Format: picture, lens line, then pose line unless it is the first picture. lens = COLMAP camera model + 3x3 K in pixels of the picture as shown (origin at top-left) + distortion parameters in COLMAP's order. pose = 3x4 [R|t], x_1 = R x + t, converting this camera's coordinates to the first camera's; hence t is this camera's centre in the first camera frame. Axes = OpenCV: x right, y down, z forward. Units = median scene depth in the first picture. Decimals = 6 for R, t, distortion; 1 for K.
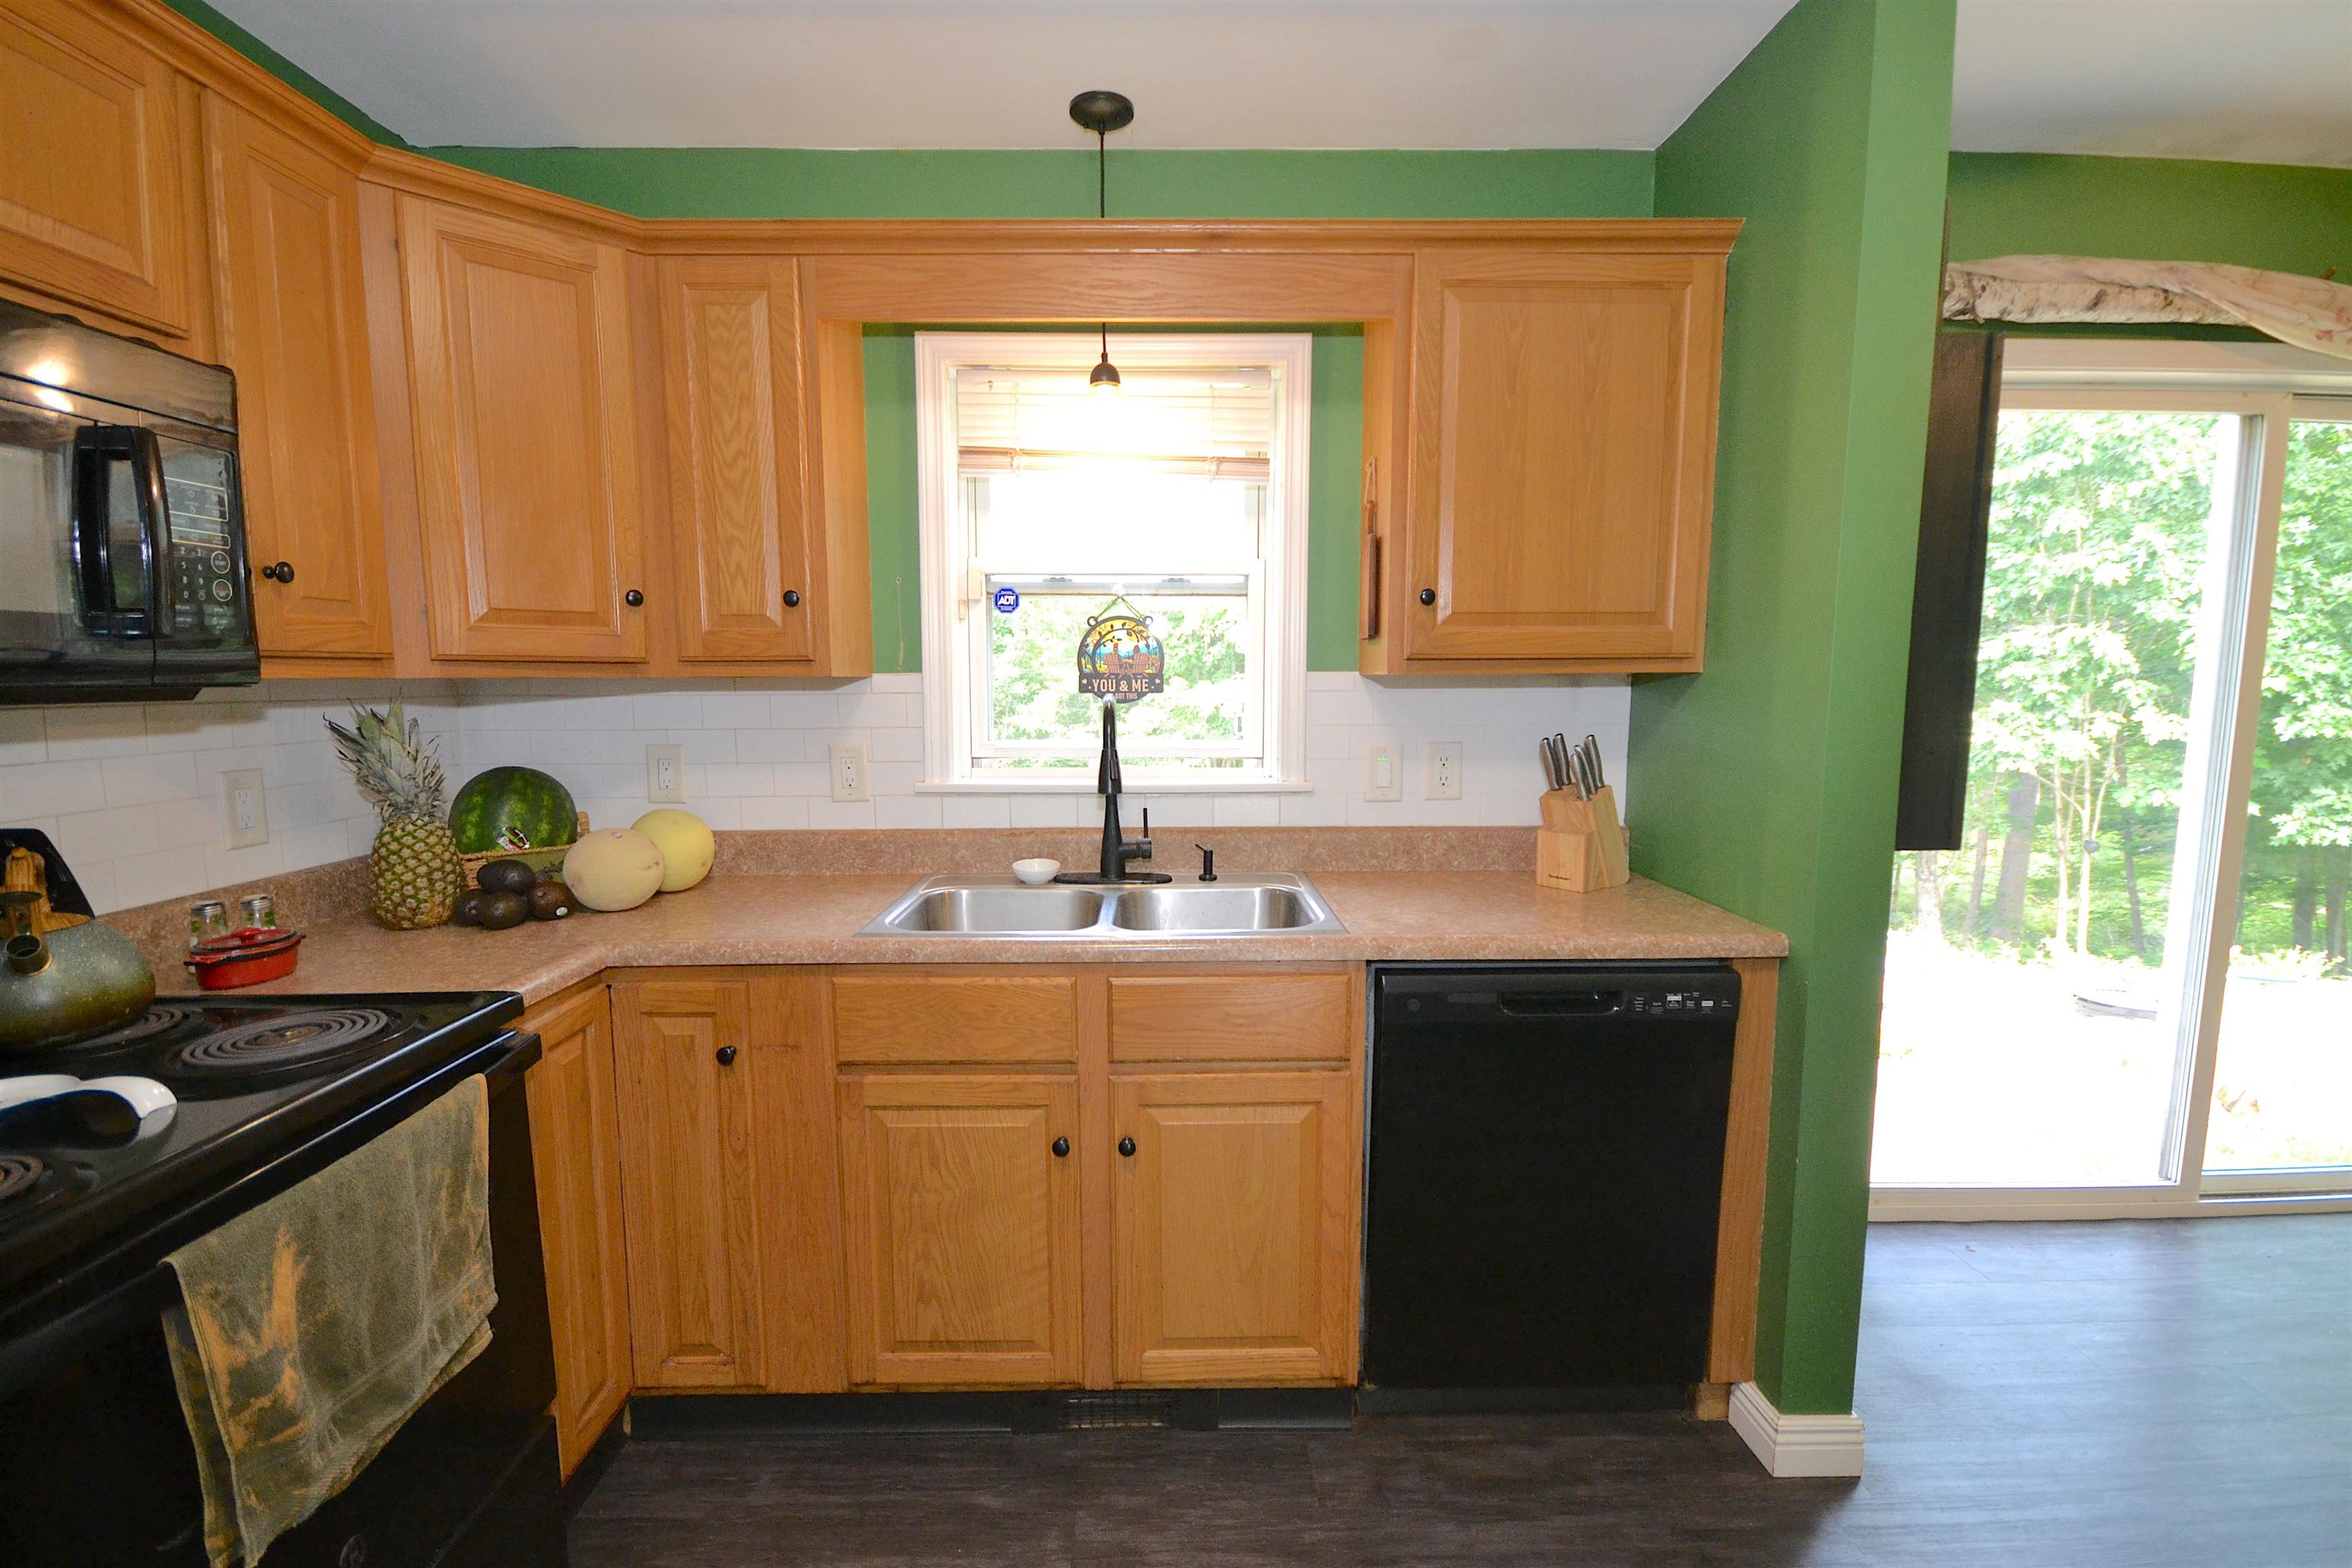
lens RADIAL K [[1039.2, 0, 1170.1], [0, 1039.2, 802.1], [0, 0, 1]] dist [-0.003710, -0.006368]
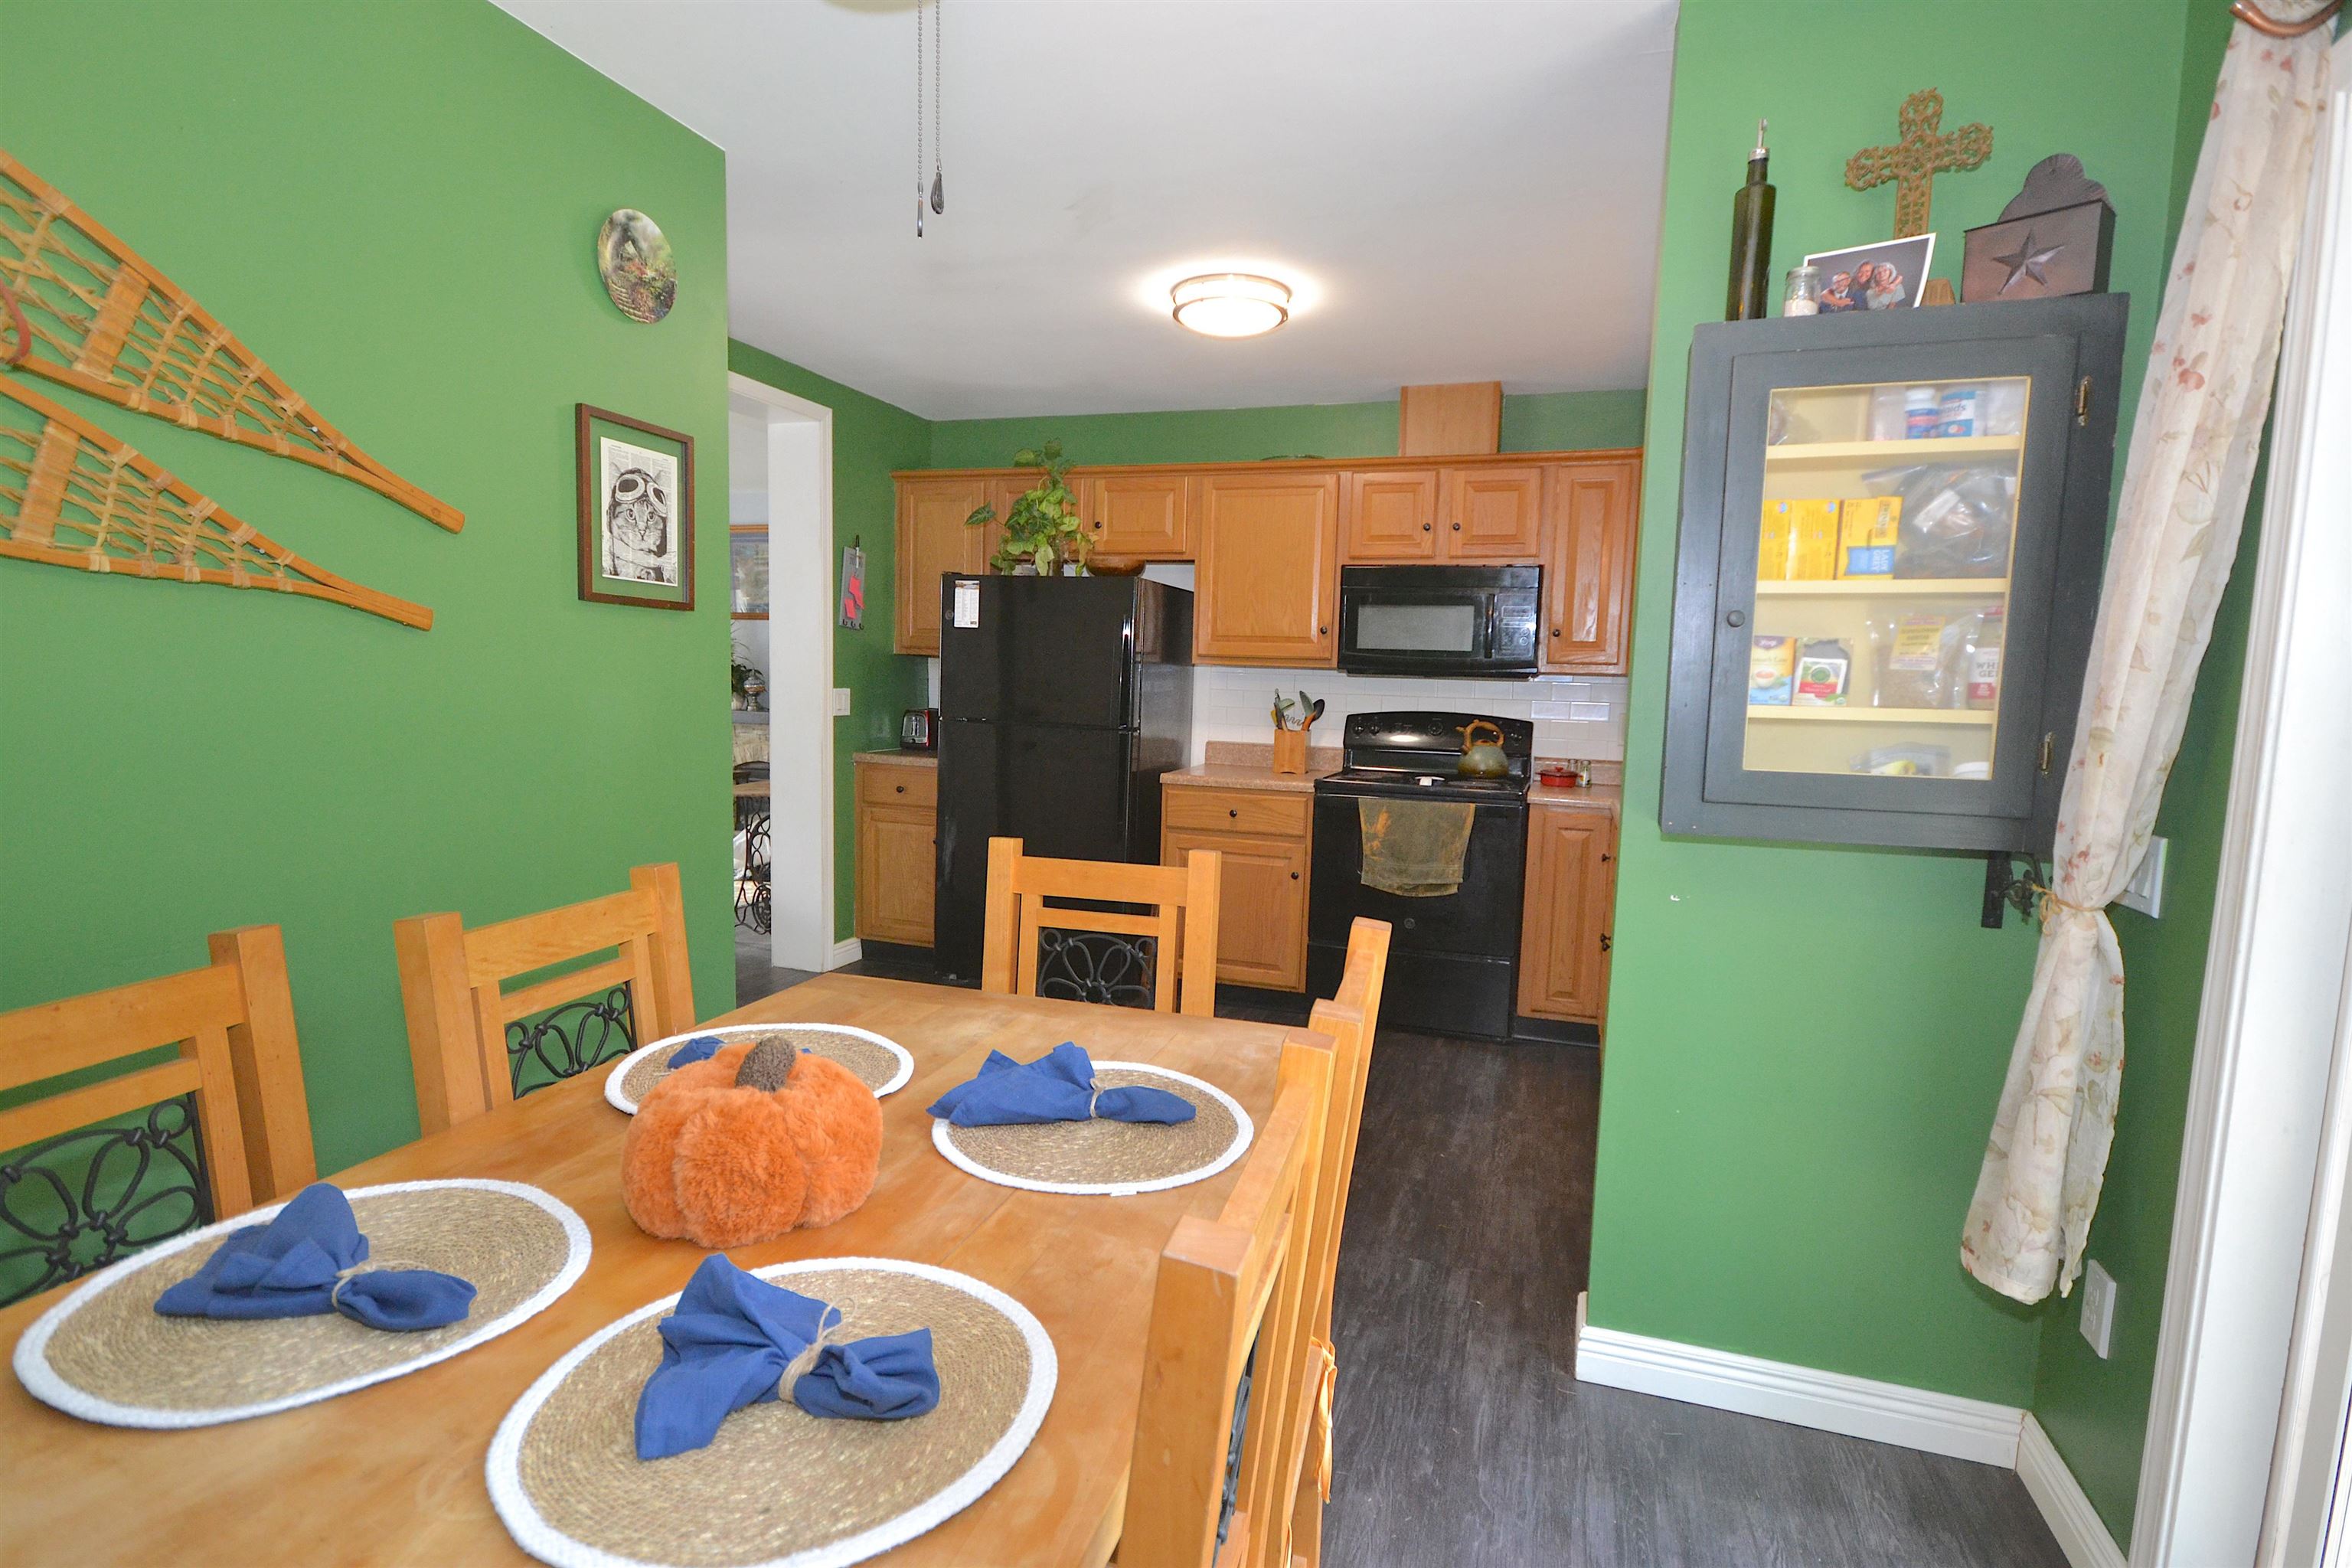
lens RADIAL K [[1177.3, 0, 1188.1], [0, 1177.3, 807.4], [0, 0, 1]] dist [0.003645, -0.005060]
pose [[-0.325165, 0.102853, -0.940047, 1.654128], [-0.136905, 0.978475, 0.154413, -0.080293], [0.935695, 0.178907, -0.304084, 0.765222]]
